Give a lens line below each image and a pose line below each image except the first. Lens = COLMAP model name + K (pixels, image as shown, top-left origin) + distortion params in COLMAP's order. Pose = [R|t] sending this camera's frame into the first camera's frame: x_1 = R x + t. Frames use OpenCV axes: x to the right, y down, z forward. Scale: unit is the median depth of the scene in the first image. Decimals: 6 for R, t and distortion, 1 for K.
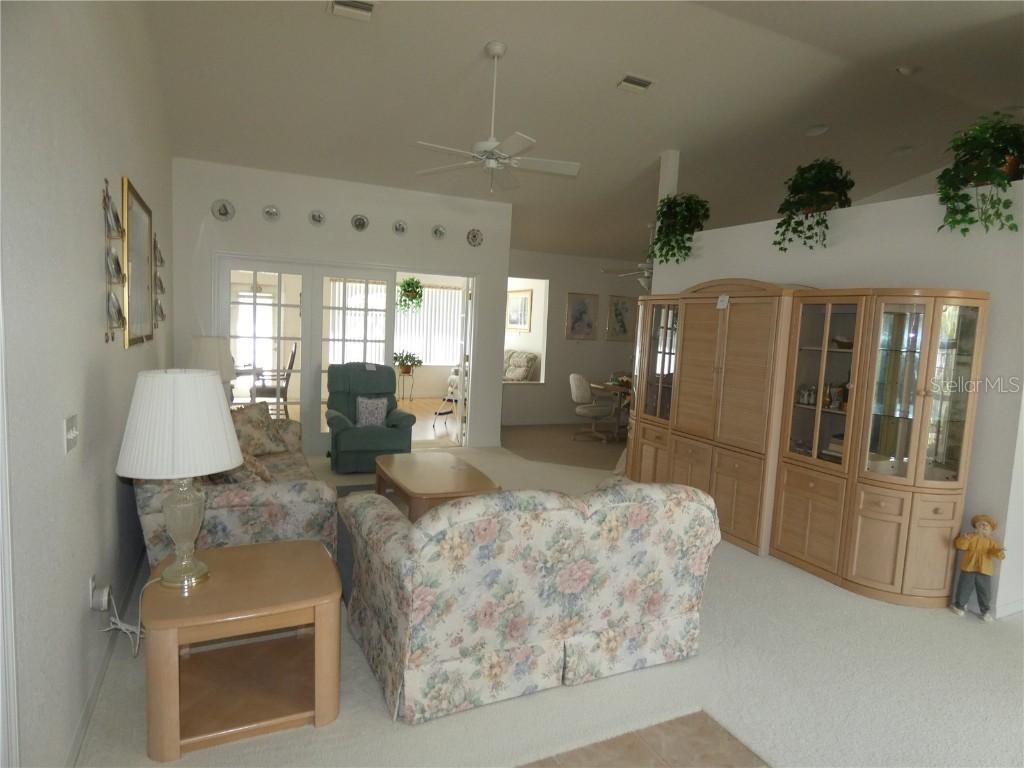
lens RADIAL K [[615.5, 0, 513.9], [0, 615.5, 384.9], [0, 0, 1]] dist [-0.000738, 0.001244]
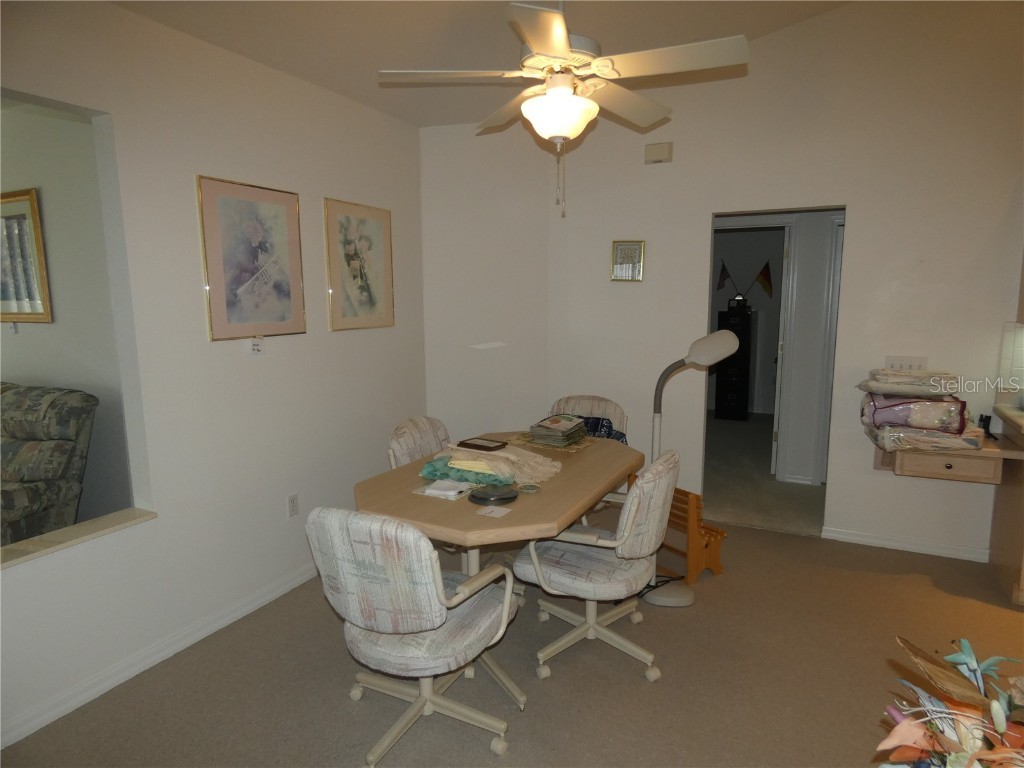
lens RADIAL K [[615.5, 0, 514.5], [0, 615.5, 384.2], [0, 0, 1]] dist [-0.000738, 0.001244]
pose [[0.780258, -0.142405, 0.609031, 0.014265], [0.108085, 0.989786, 0.092962, -0.059300], [-0.616048, -0.006707, 0.787680, 0.616233]]
